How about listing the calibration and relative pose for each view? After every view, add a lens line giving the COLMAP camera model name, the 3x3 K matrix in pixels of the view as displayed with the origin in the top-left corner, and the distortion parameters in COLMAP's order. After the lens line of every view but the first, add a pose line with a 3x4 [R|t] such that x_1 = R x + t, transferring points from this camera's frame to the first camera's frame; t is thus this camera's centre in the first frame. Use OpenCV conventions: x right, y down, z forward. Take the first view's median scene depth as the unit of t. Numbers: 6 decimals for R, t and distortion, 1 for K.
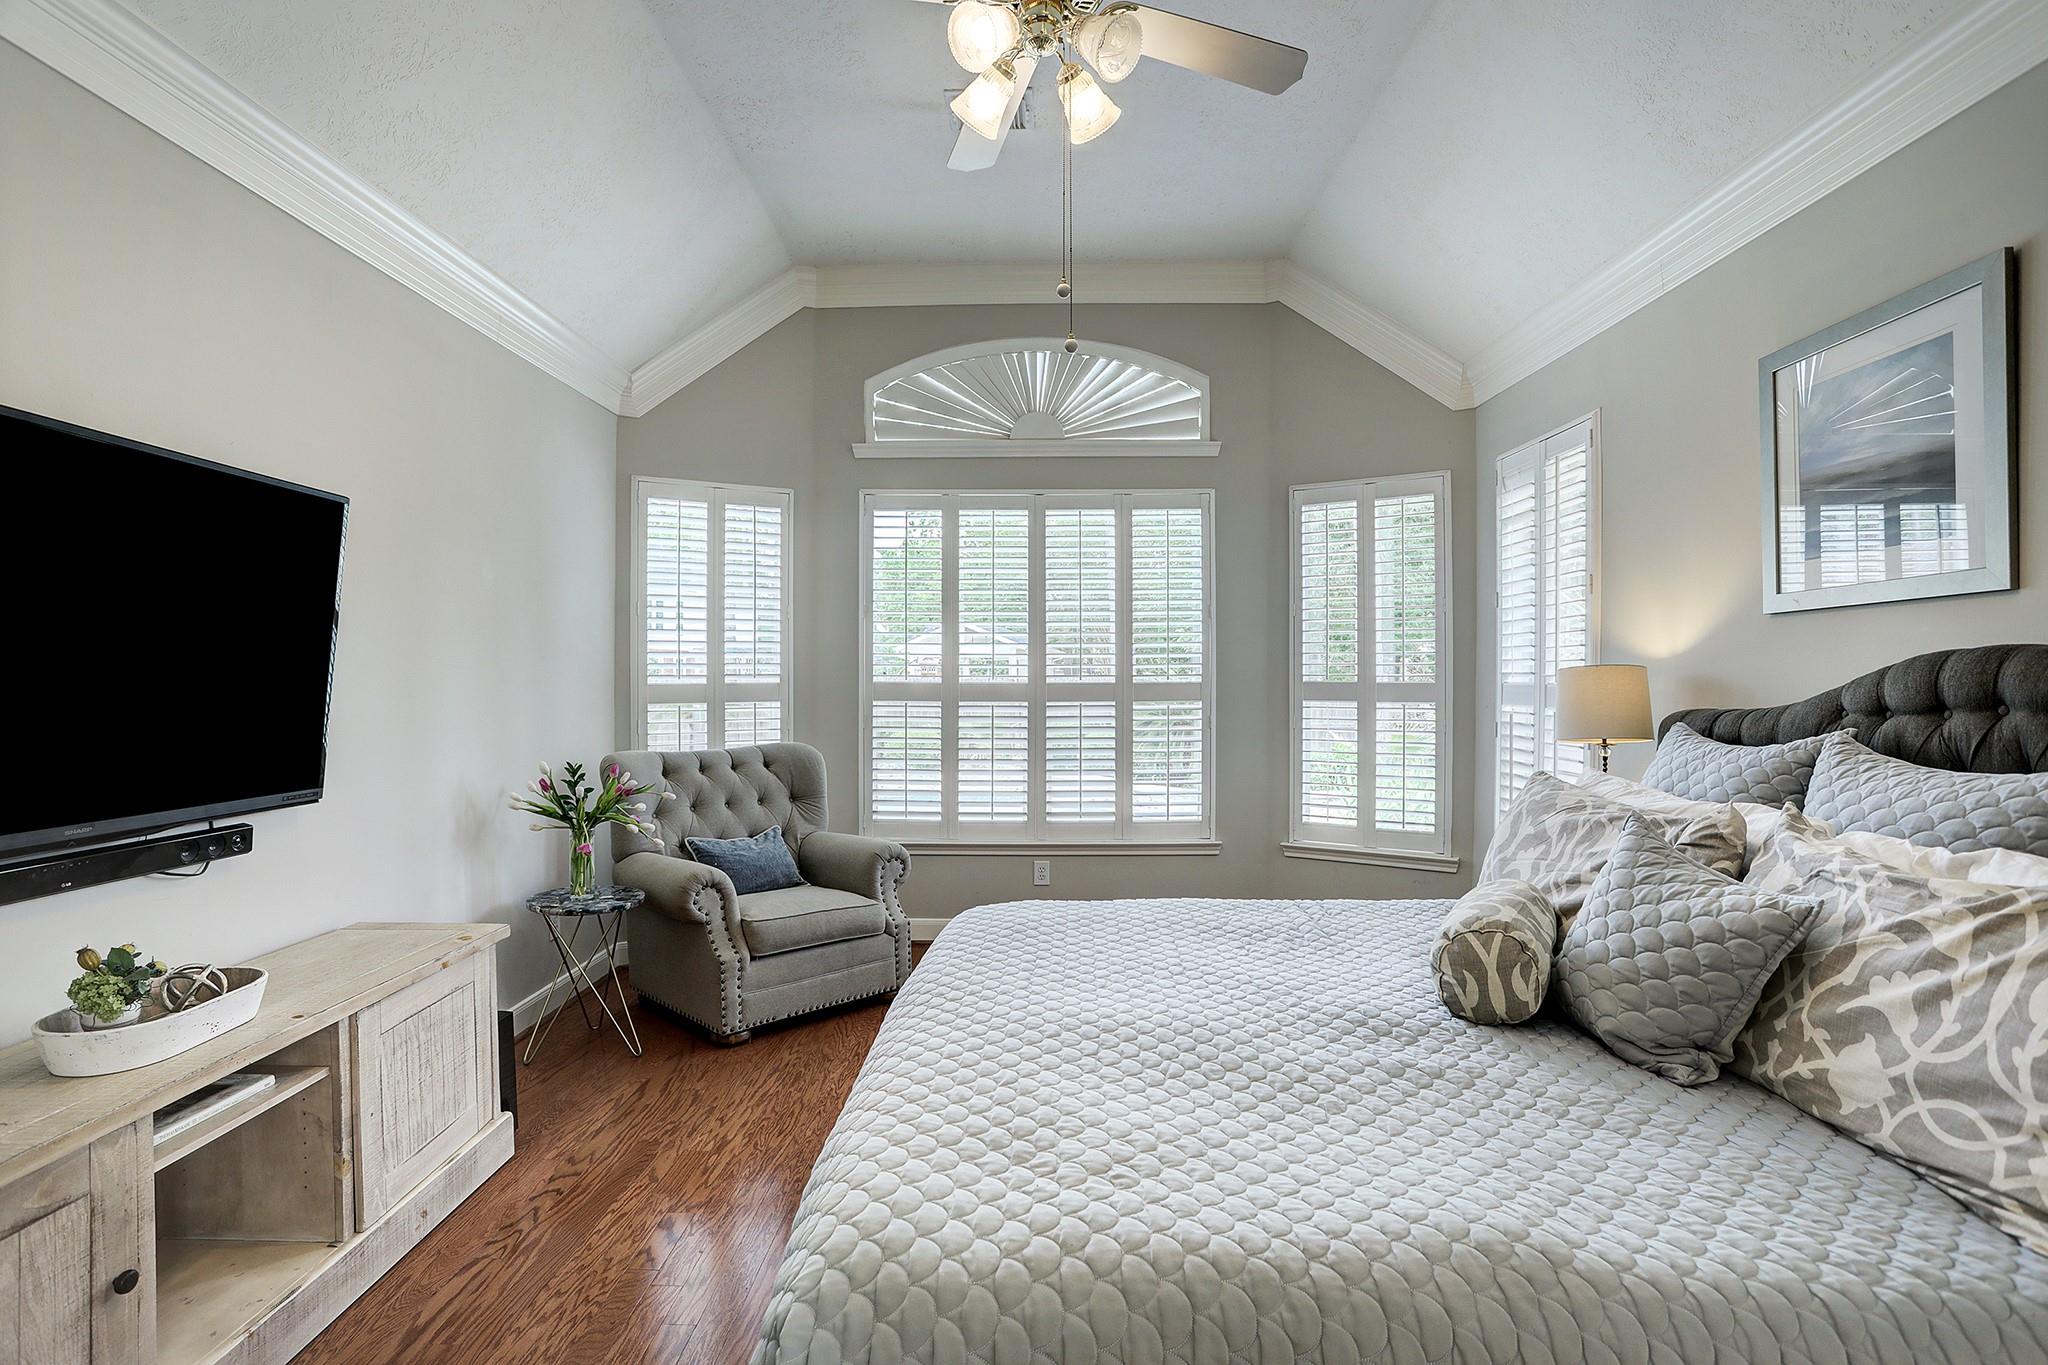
lens RADIAL K [[1021.9, 0, 1005.2], [0, 1021.9, 686.6], [0, 0, 1]] dist [-0.053531, 0.020556]
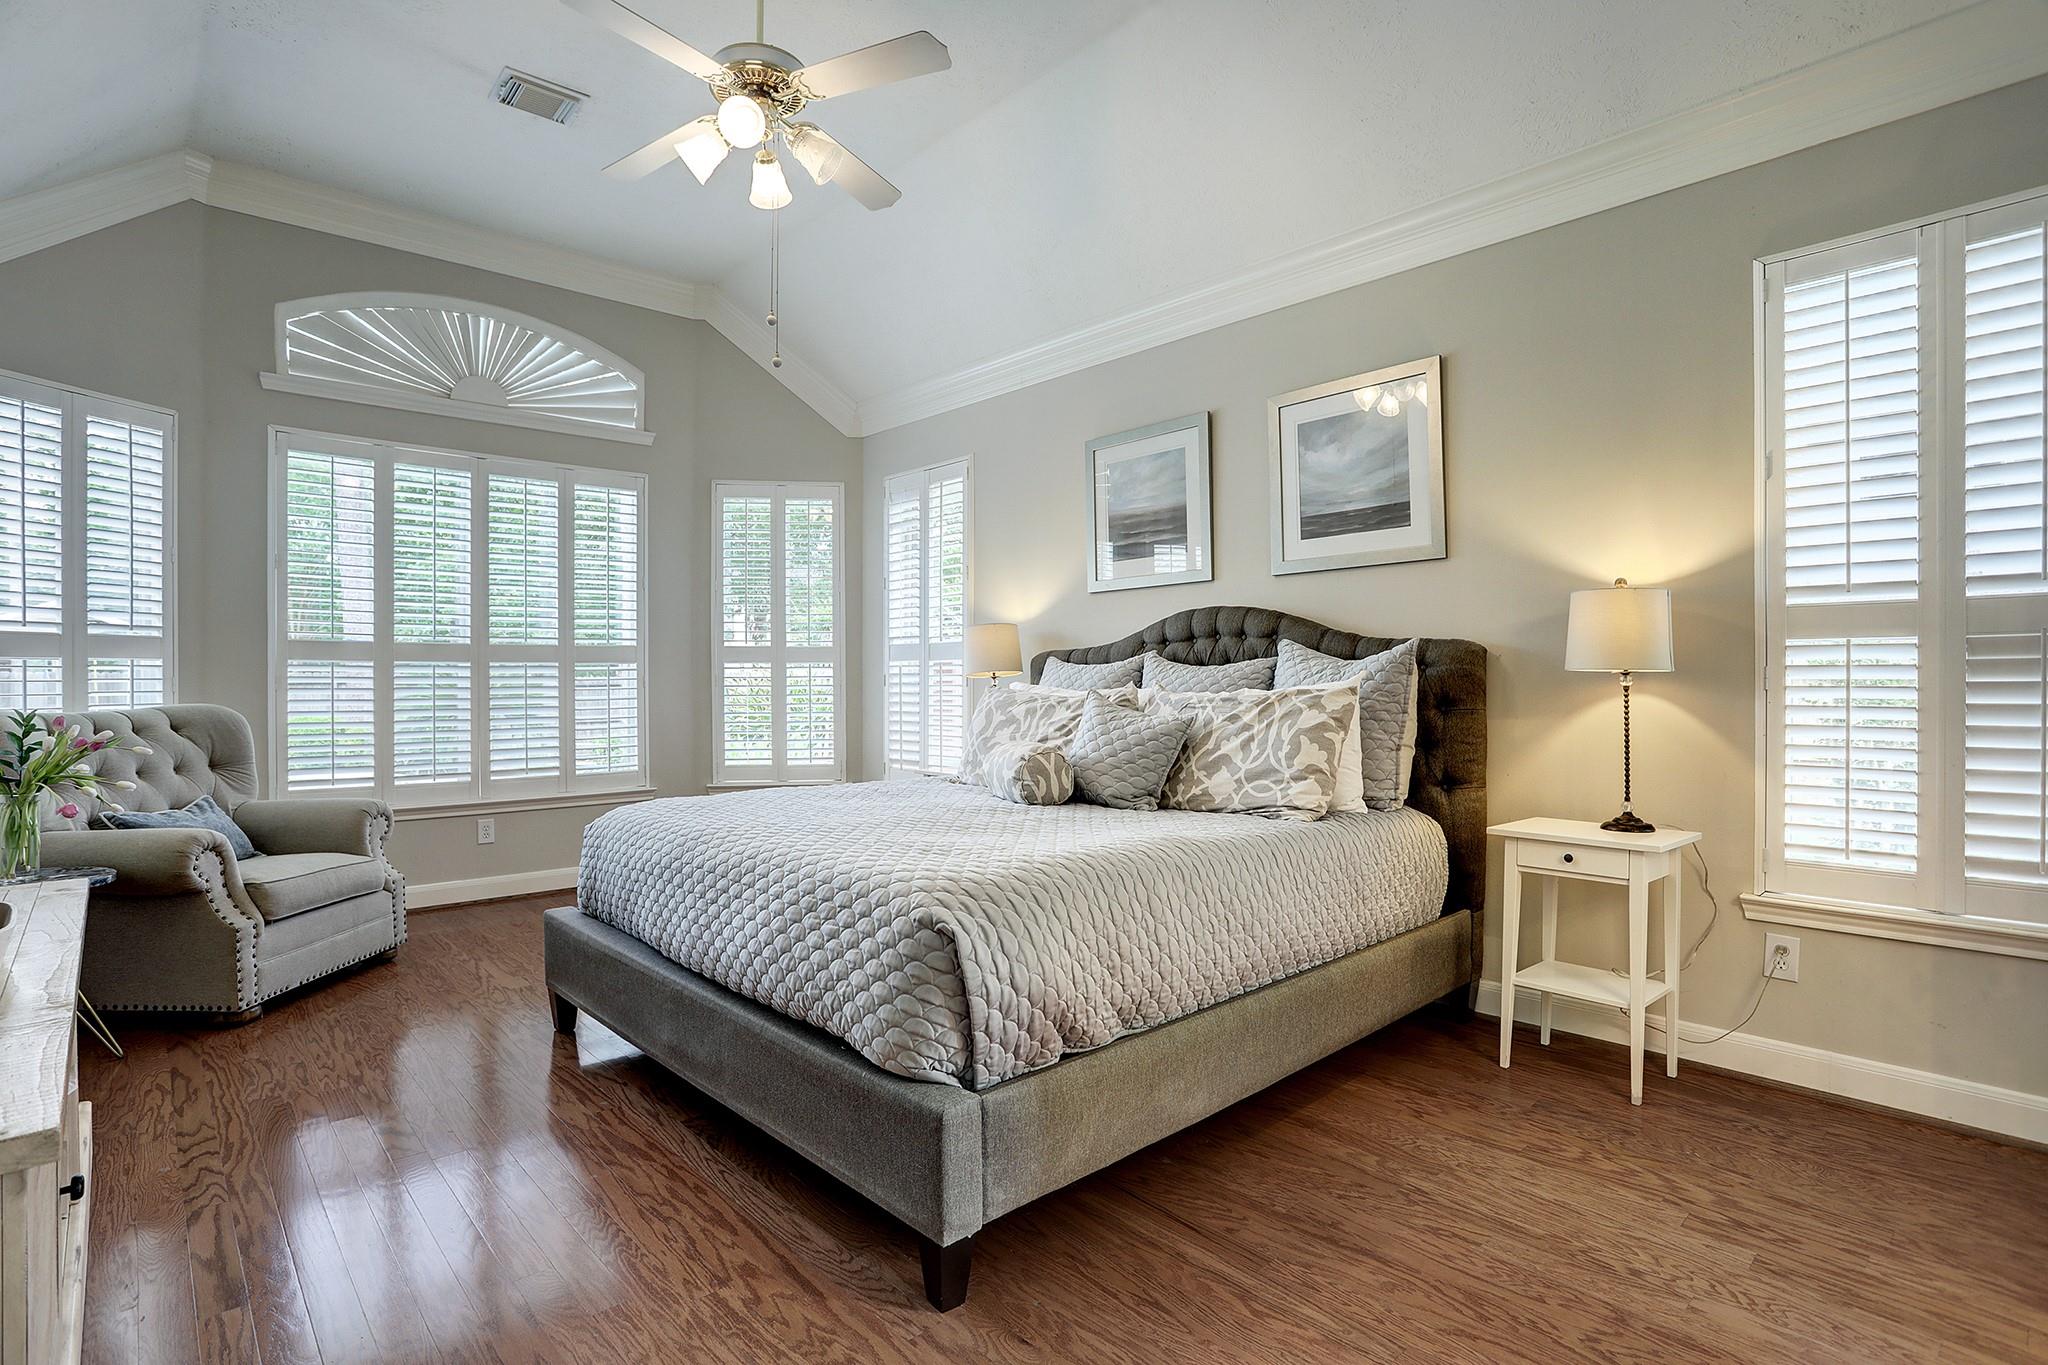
lens RADIAL K [[1021.9, 0, 1029.7], [0, 1021.9, 674.7], [0, 0, 1]] dist [-0.053531, 0.020556]
pose [[0.717442, -0.001173, 0.696618, -0.388911], [0.011222, 0.999888, -0.009874, 0.061656], [-0.696528, 0.014901, 0.717375, -0.129040]]
